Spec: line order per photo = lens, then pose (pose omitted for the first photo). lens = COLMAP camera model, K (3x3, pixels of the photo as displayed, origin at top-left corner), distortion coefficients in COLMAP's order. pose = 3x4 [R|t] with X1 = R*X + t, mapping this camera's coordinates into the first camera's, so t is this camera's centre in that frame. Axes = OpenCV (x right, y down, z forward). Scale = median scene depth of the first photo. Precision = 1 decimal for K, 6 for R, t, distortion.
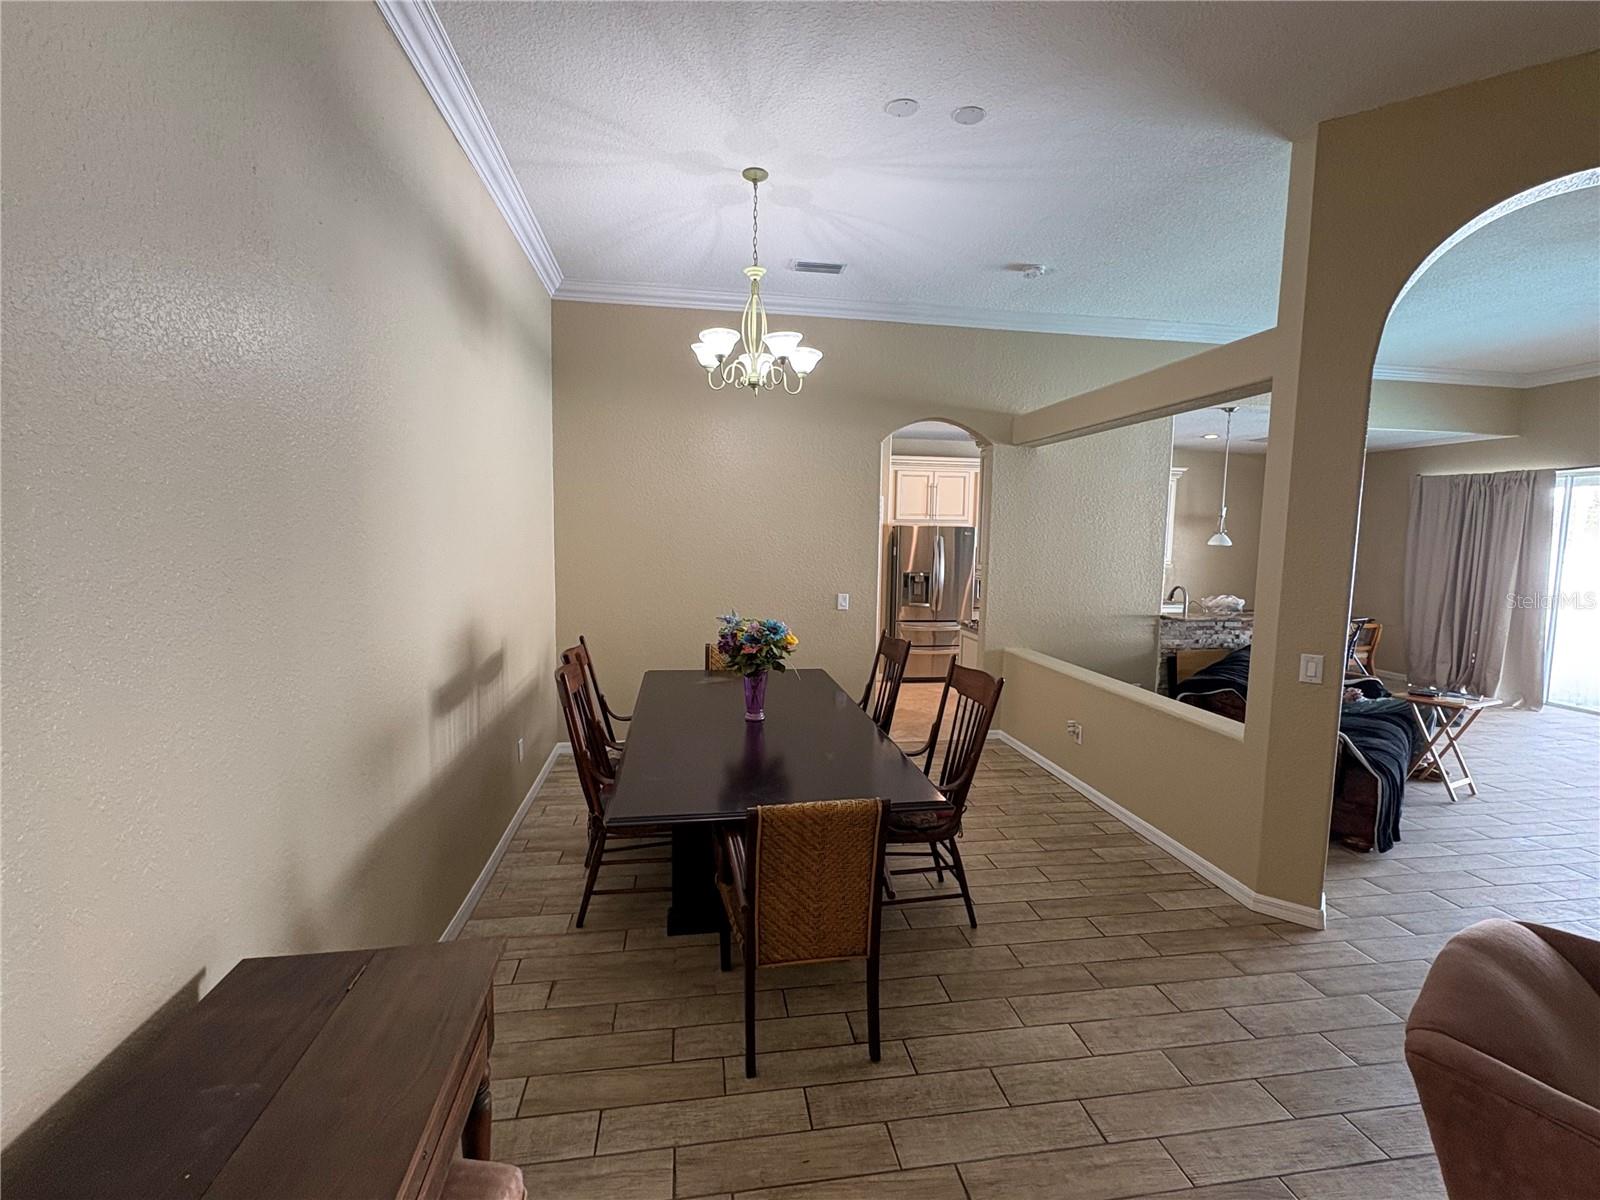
lens RADIAL K [[703.6, 0, 797.6], [0, 703.6, 598.4], [0, 0, 1]] dist [0.000423, -0.000268]
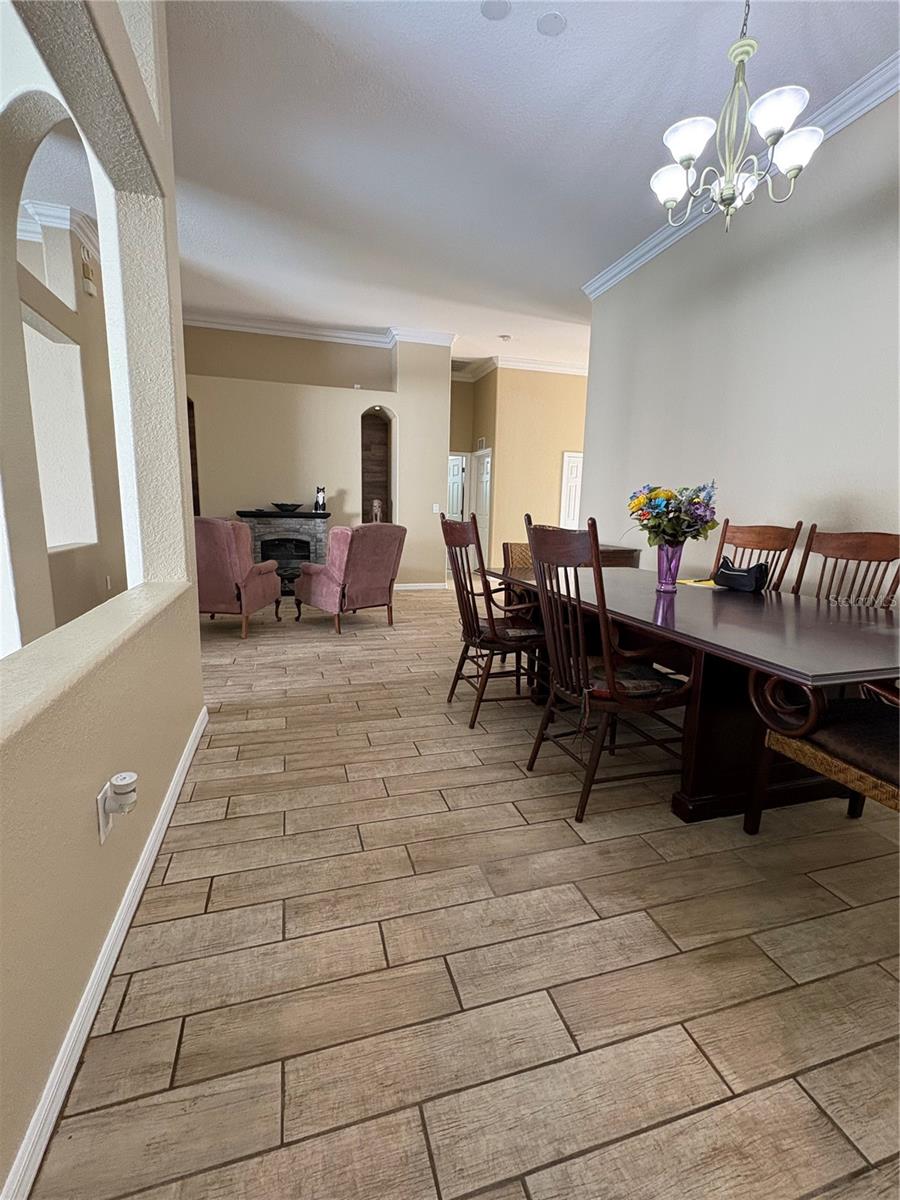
lens RADIAL K [[527.7, 0, 447.2], [0, 527.7, 601.9], [0, 0, 1]] dist [0.000423, -0.000268]
pose [[-0.990118, -0.011038, -0.139800, 0.364688], [-0.047976, 0.963405, 0.263721, 0.007685], [0.131773, 0.267822, -0.954415, 1.756088]]
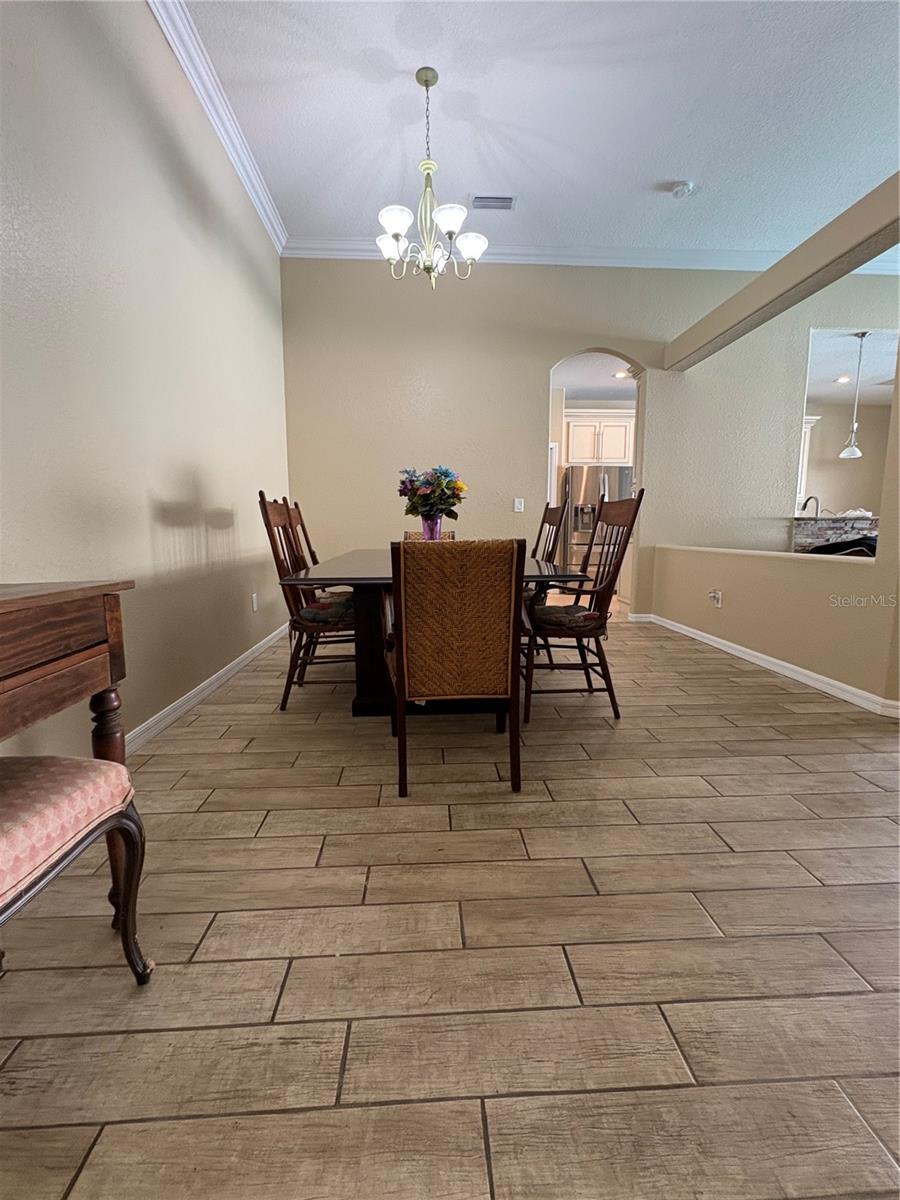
lens RADIAL K [[527.7, 0, 449.8], [0, 527.7, 598.3], [0, 0, 1]] dist [0.000423, -0.000268]
pose [[0.994822, -0.003373, -0.101575, 0.062440], [0.006879, 0.999392, 0.034179, 0.220392], [0.101398, -0.034701, 0.994241, 0.118514]]
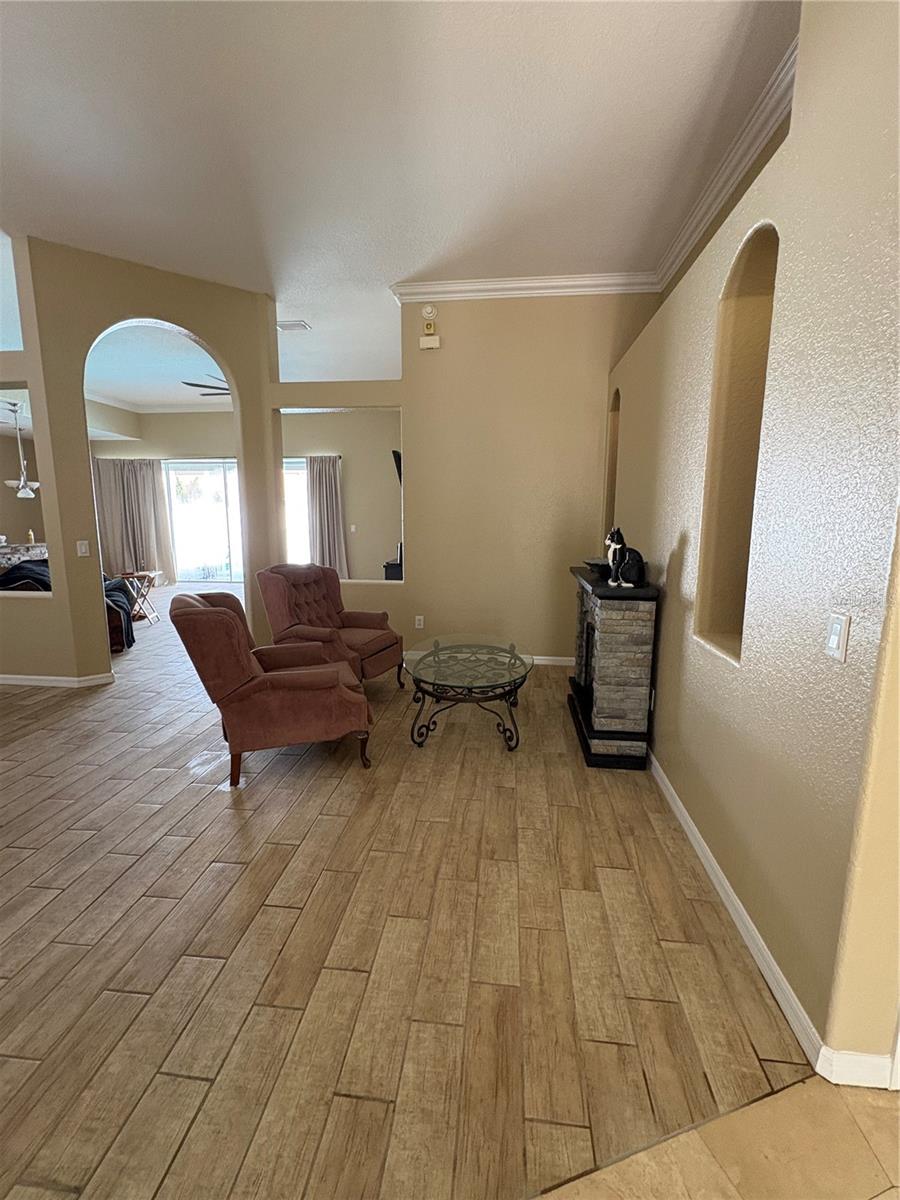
lens RADIAL K [[527.7, 0, 454.0], [0, 527.7, 605.2], [0, 0, 1]] dist [0.000423, -0.000268]
pose [[0.249930, -0.178953, 0.951583, -0.349776], [0.089825, 0.982820, 0.161235, 0.098783], [-0.964088, 0.045178, 0.261710, -0.283785]]
